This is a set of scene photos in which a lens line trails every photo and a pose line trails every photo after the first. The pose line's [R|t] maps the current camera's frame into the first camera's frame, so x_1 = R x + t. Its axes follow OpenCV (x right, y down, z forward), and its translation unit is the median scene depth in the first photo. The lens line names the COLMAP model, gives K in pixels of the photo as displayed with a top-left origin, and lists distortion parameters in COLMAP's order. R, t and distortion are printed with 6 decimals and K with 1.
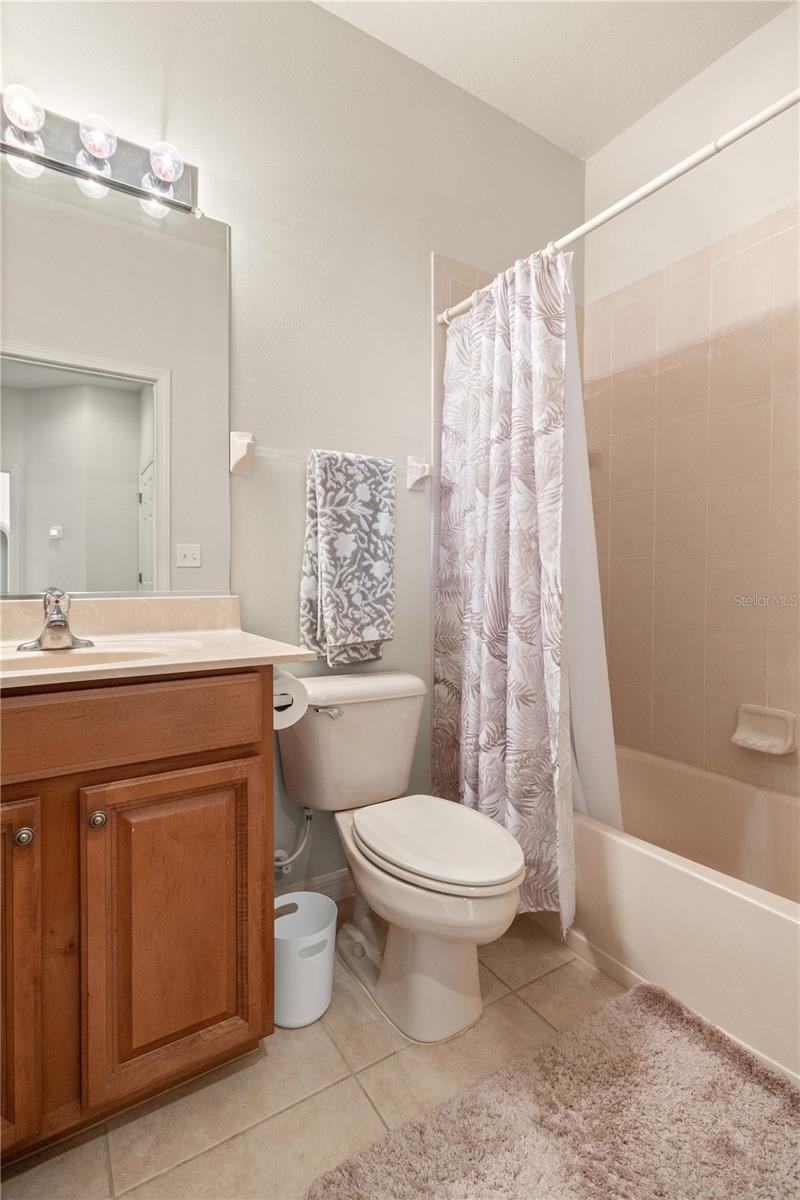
lens RADIAL K [[561.9, 0, 401.5], [0, 561.9, 595.1], [0, 0, 1]] dist [0.021572, 0.000948]
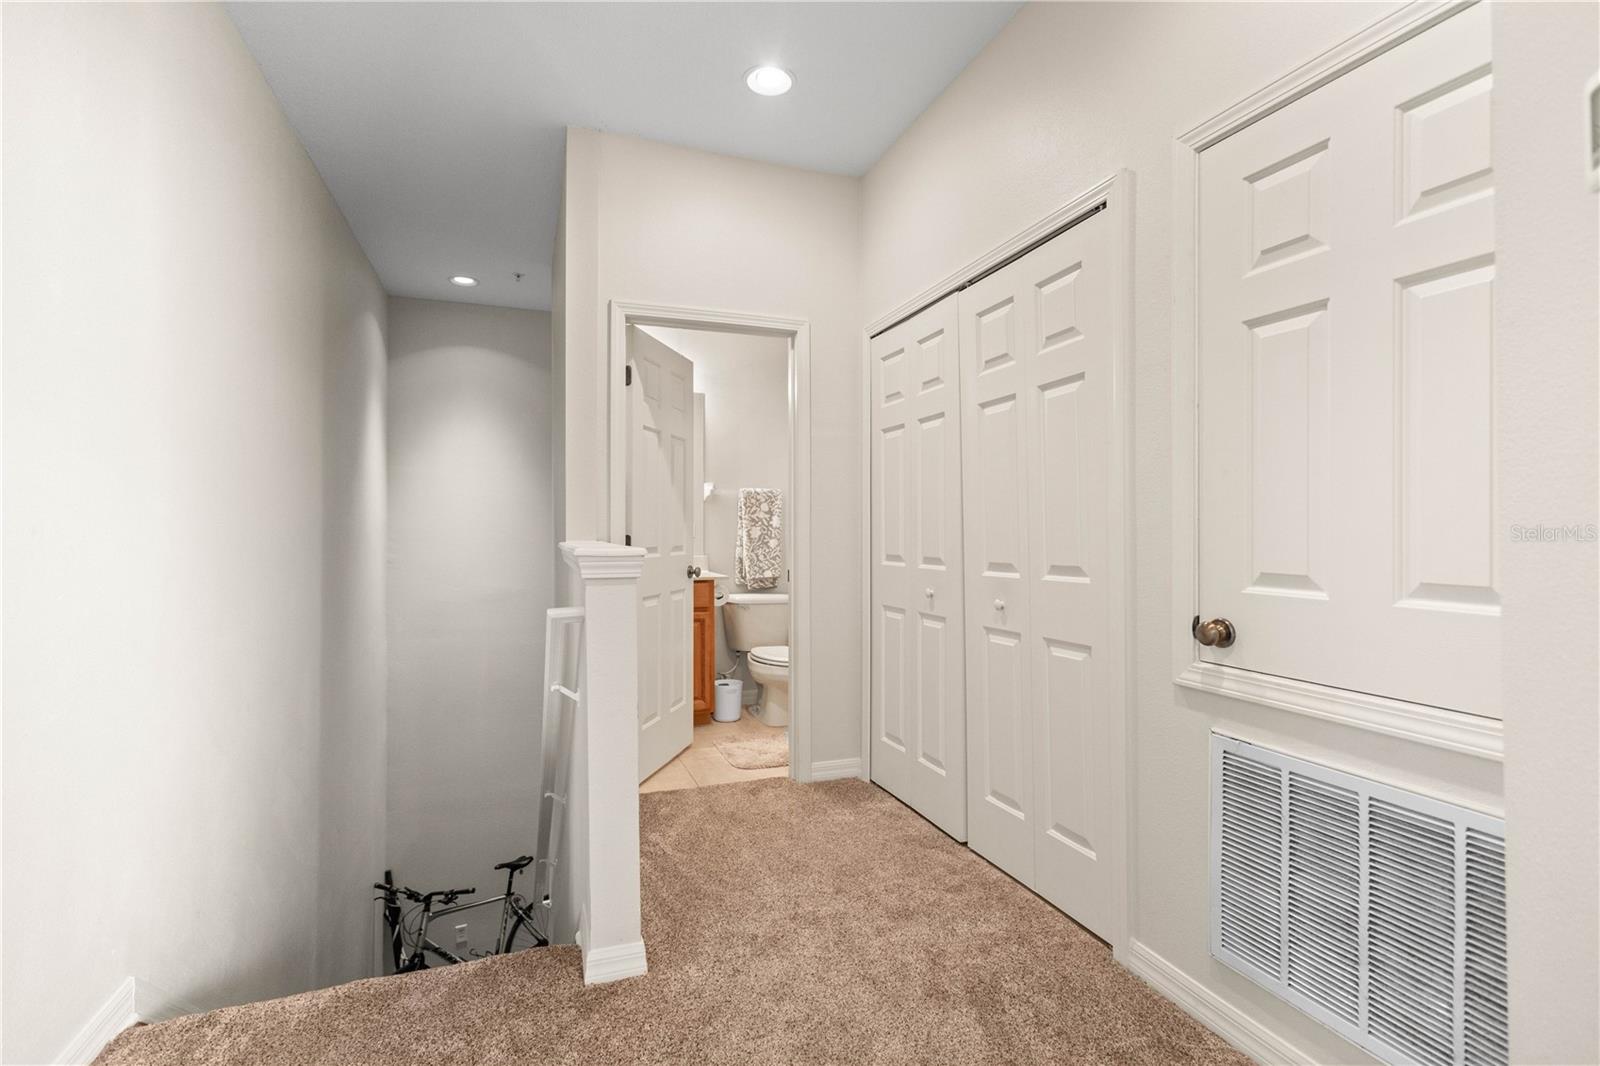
lens RADIAL K [[749.2, 0, 800.2], [0, 749.2, 532.4], [0, 0, 1]] dist [0.021572, 0.000948]
pose [[0.976252, -0.002162, -0.216628, 0.688952], [-0.002347, 0.999786, -0.020555, -0.030384], [0.216626, 0.020575, 0.976038, -1.764738]]
